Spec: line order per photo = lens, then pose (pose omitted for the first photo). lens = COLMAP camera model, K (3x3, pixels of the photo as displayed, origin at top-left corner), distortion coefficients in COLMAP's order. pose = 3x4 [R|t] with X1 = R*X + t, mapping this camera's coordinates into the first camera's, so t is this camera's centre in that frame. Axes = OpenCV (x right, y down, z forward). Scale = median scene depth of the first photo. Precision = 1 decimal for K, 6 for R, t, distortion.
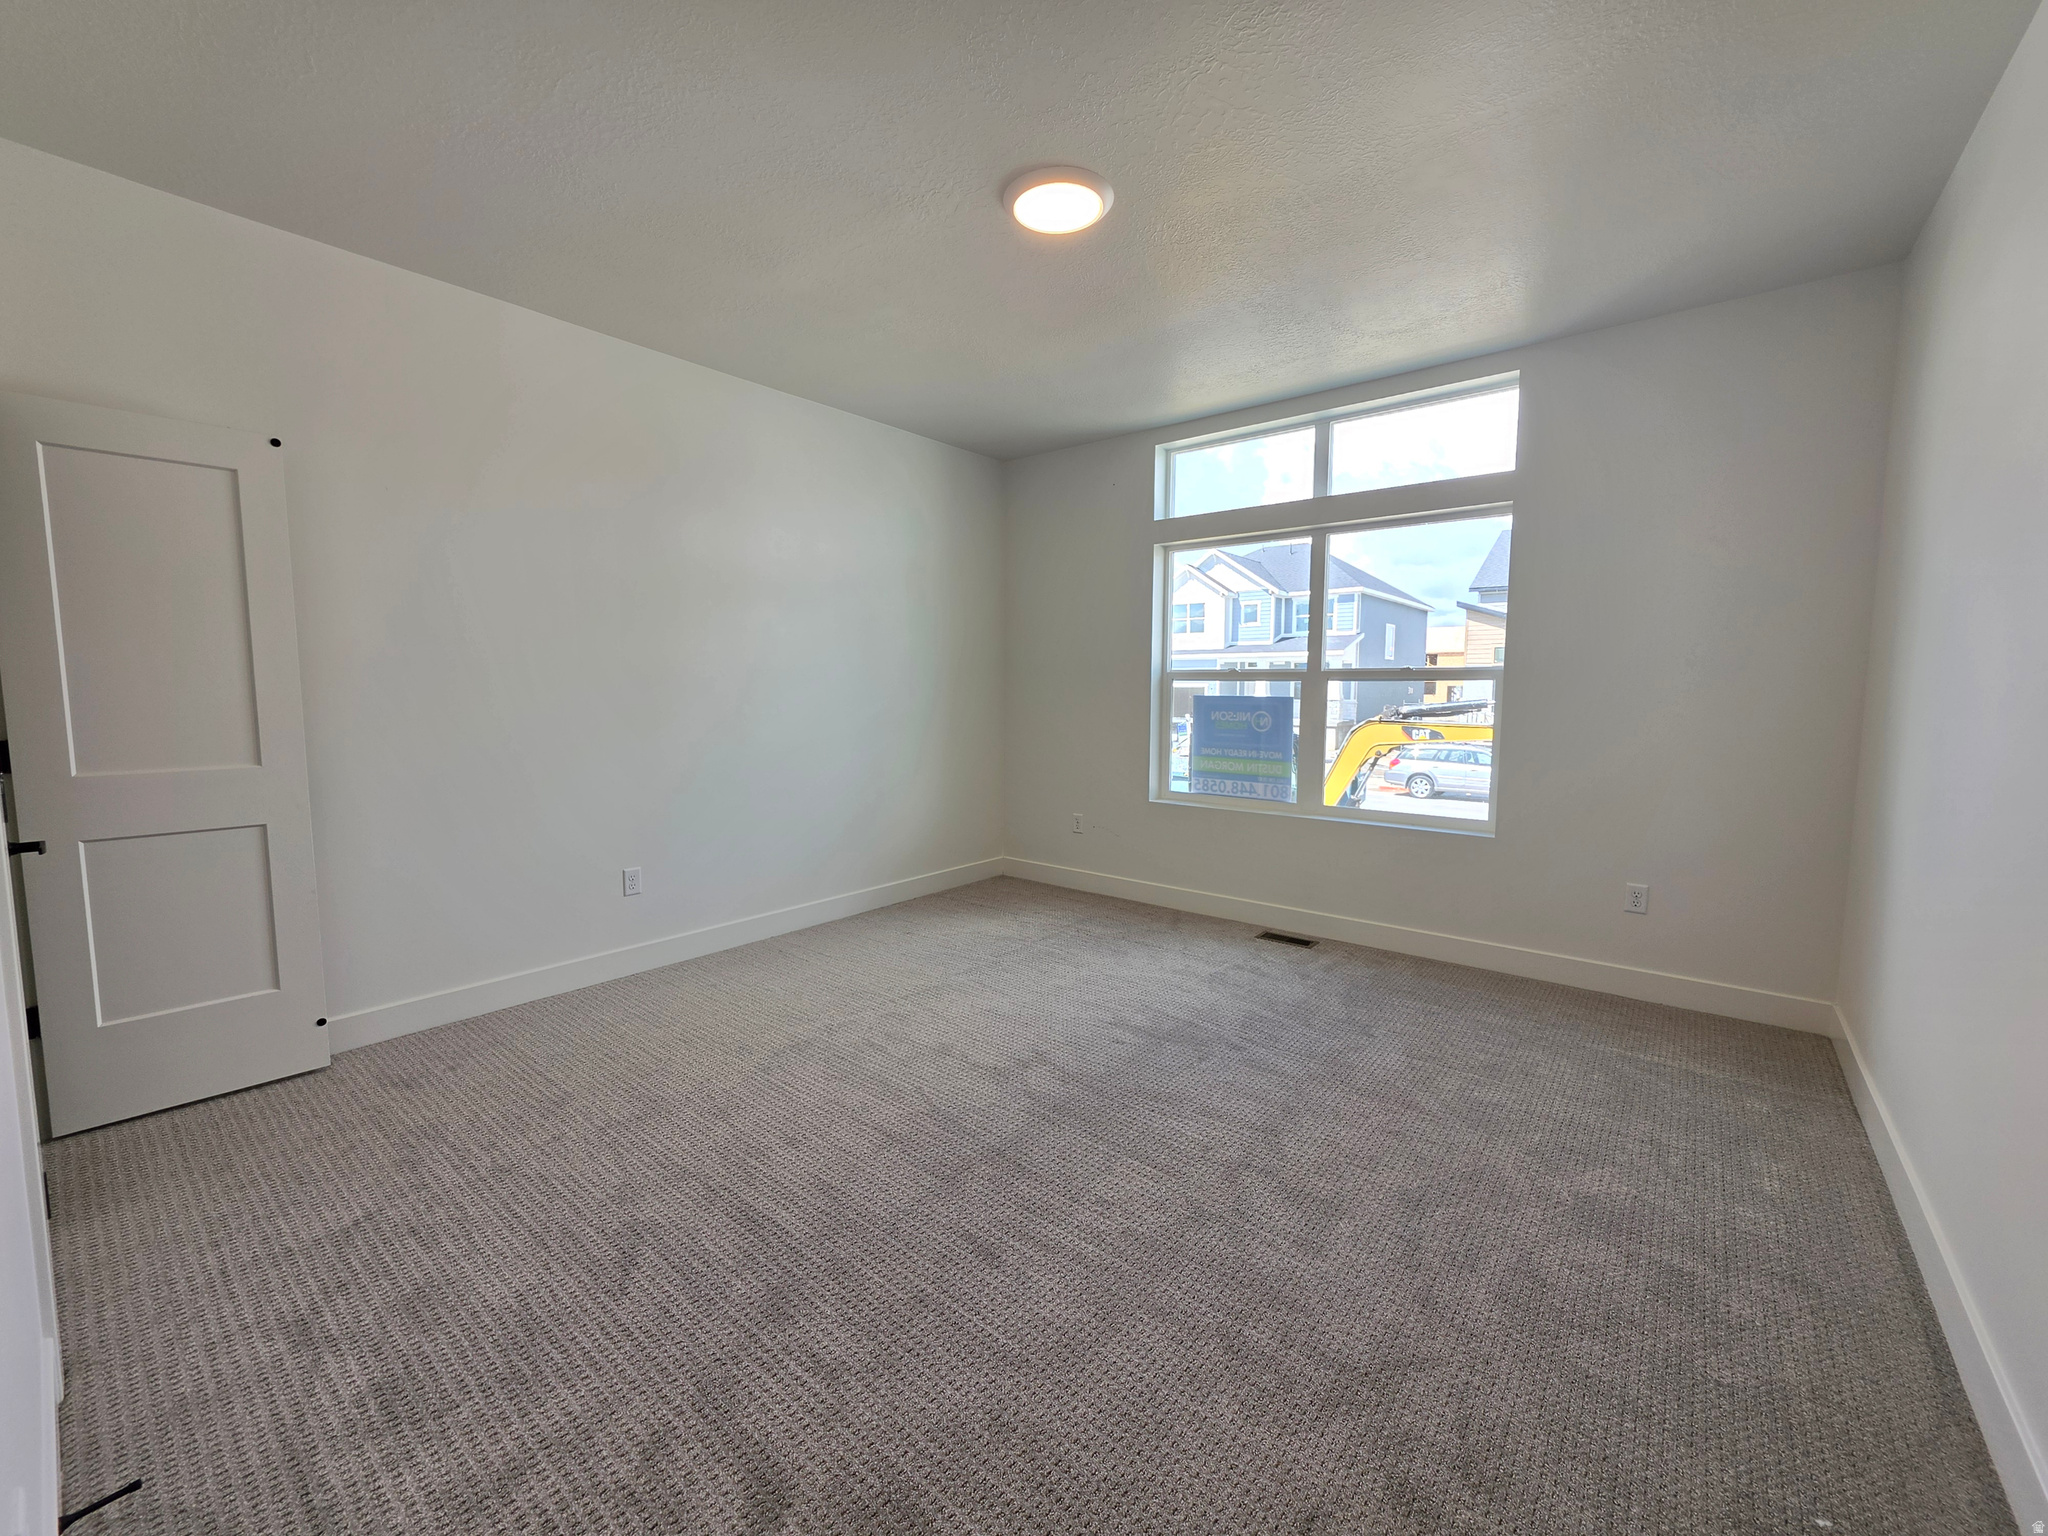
lens RADIAL K [[814.0, 0, 1015.2], [0, 814.0, 757.3], [0, 0, 1]] dist [-0.006053, 0.001497]
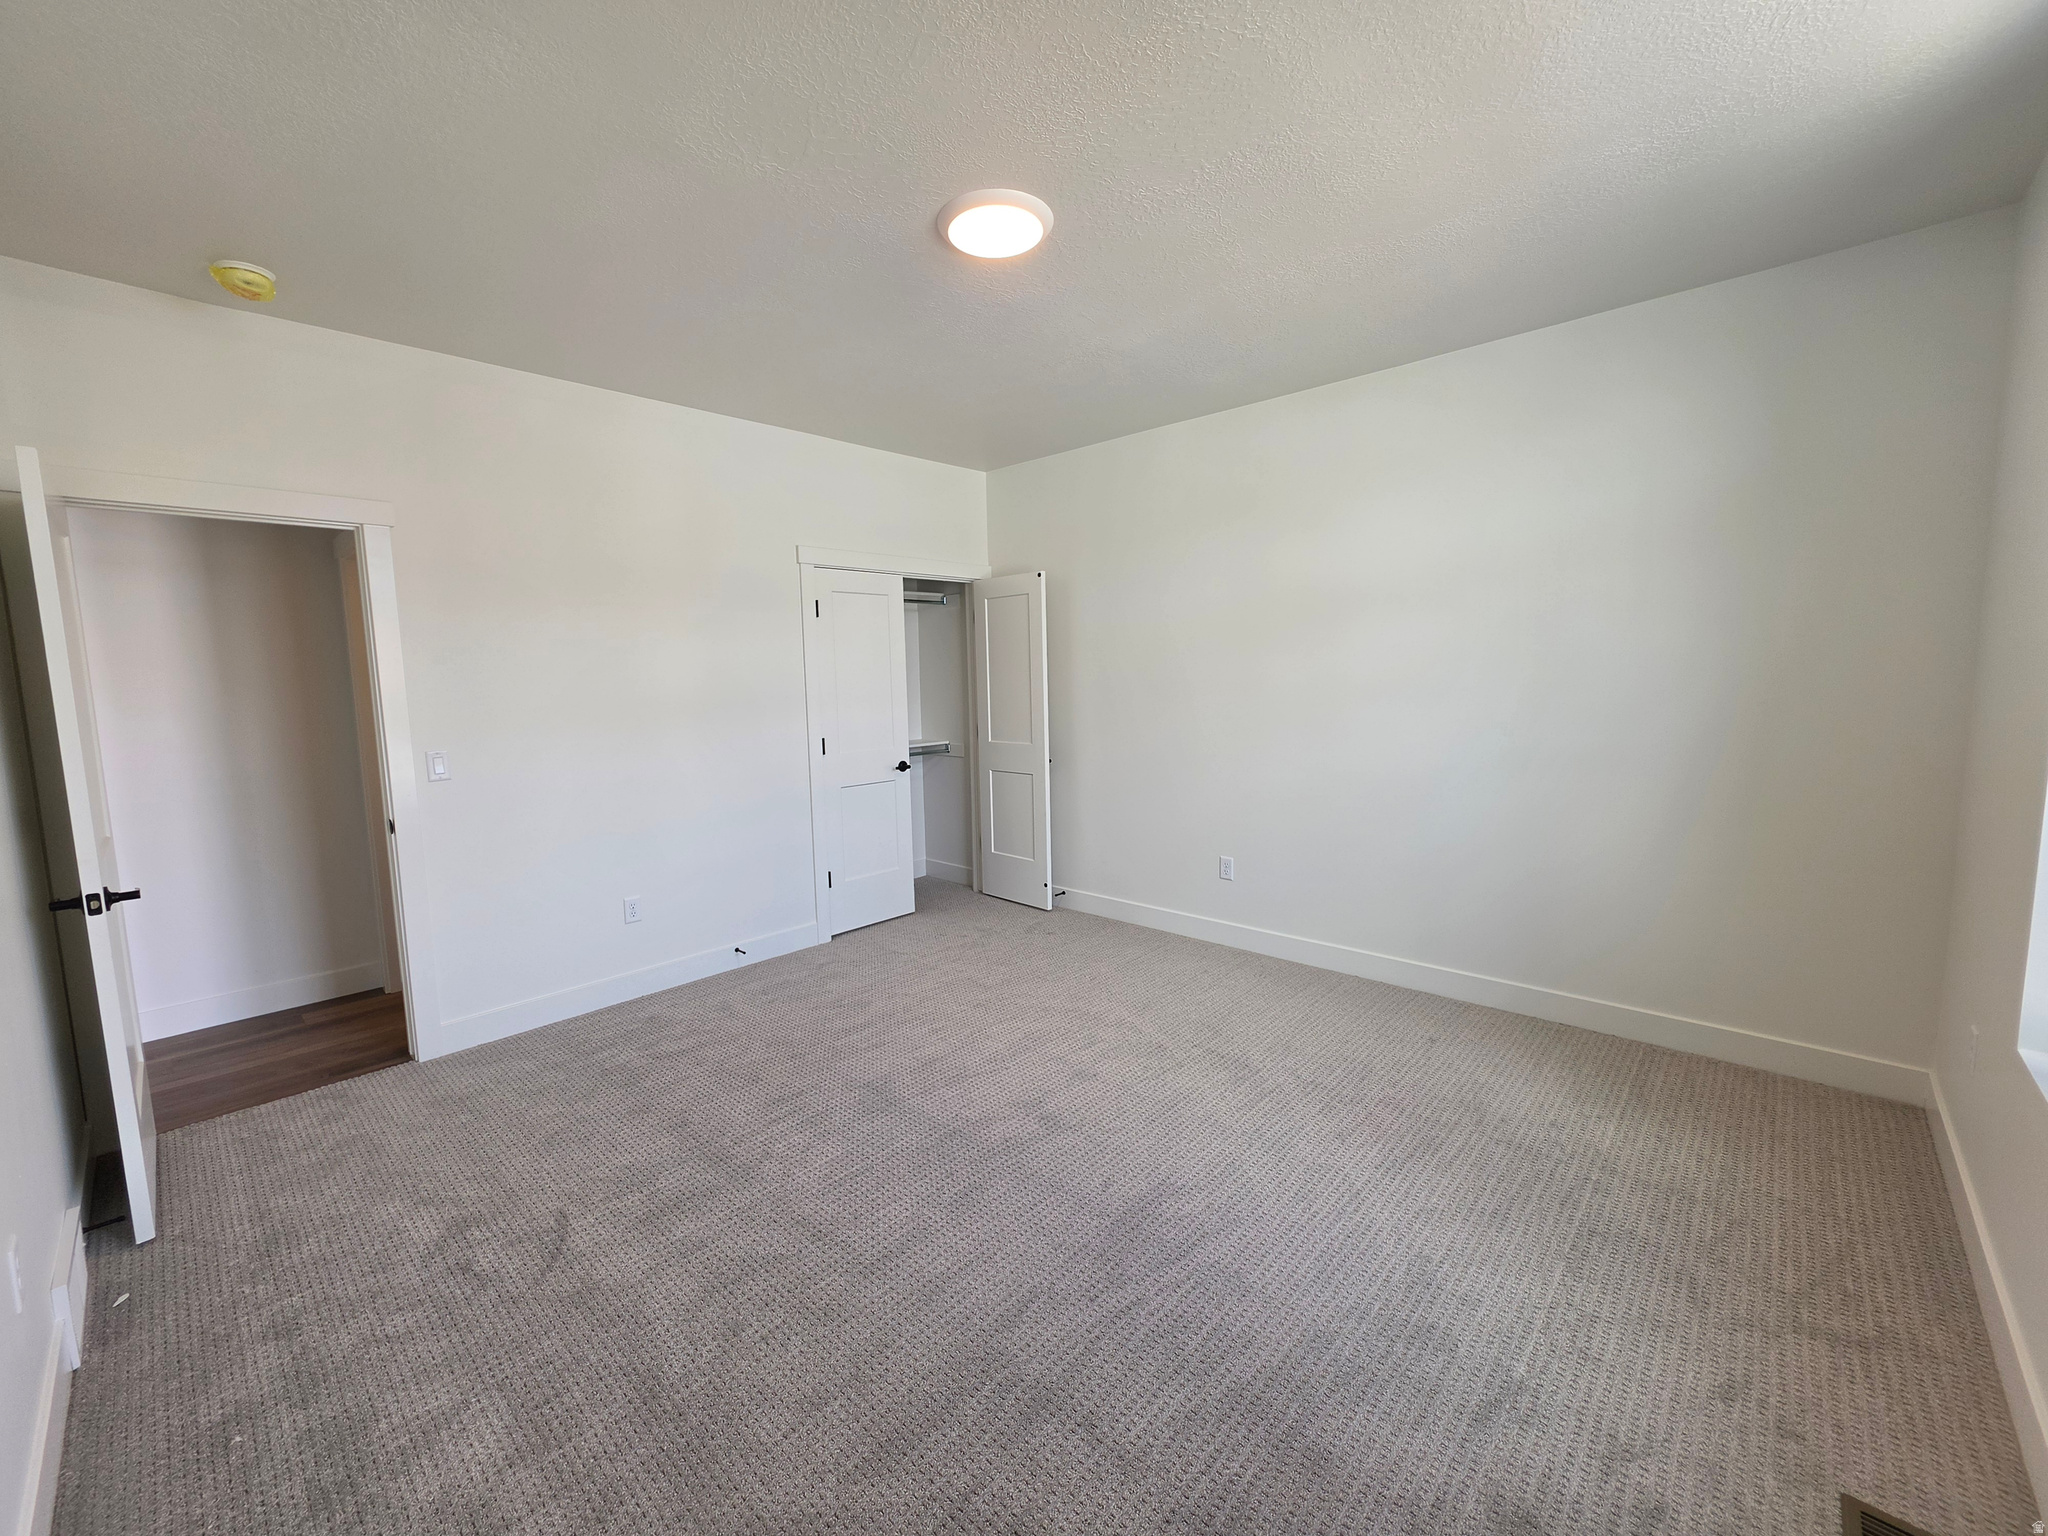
lens RADIAL K [[814.0, 0, 1022.5], [0, 814.0, 760.9], [0, 0, 1]] dist [-0.006053, 0.001497]
pose [[-0.046694, 0.106769, -0.993187, 0.877358], [-0.066284, 0.991749, 0.109731, -0.140165], [0.996708, 0.070956, -0.039232, 0.921531]]
